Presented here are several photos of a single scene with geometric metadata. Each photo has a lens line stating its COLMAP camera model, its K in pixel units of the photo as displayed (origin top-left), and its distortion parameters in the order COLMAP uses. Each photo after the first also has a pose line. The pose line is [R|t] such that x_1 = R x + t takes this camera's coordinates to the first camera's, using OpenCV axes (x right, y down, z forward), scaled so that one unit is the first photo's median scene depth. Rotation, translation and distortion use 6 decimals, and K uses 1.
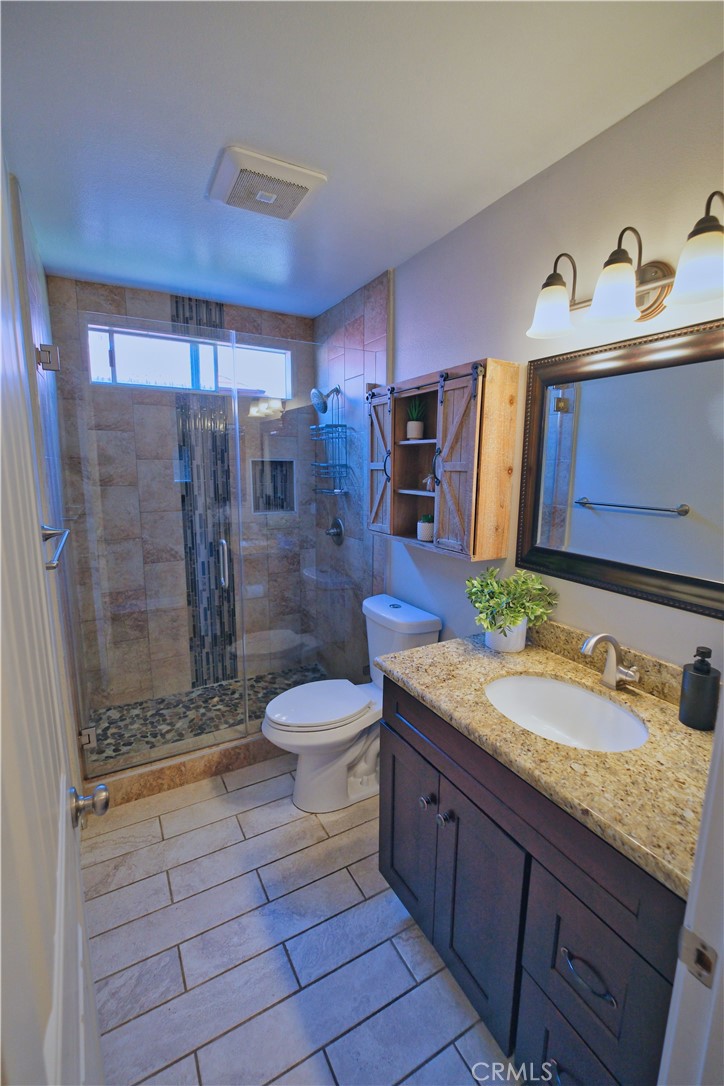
lens RADIAL K [[469.6, 0, 362.0], [0, 469.6, 543.0], [0, 0, 1]] dist [-0.003335, -0.000442]
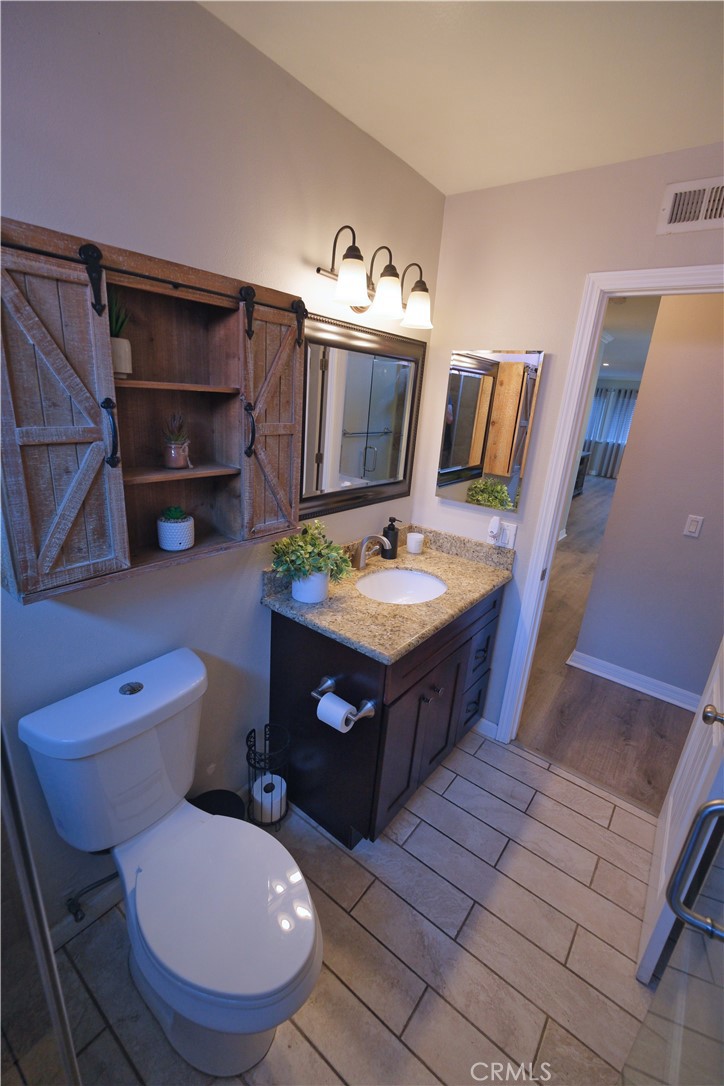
lens RADIAL K [[469.6, 0, 362.0], [0, 469.6, 543.0], [0, 0, 1]] dist [-0.003335, -0.000442]
pose [[-0.390746, -0.323814, 0.861662, -0.414649], [0.083510, 0.919752, 0.383514, -0.194129], [-0.916703, 0.221814, -0.332348, 0.814341]]
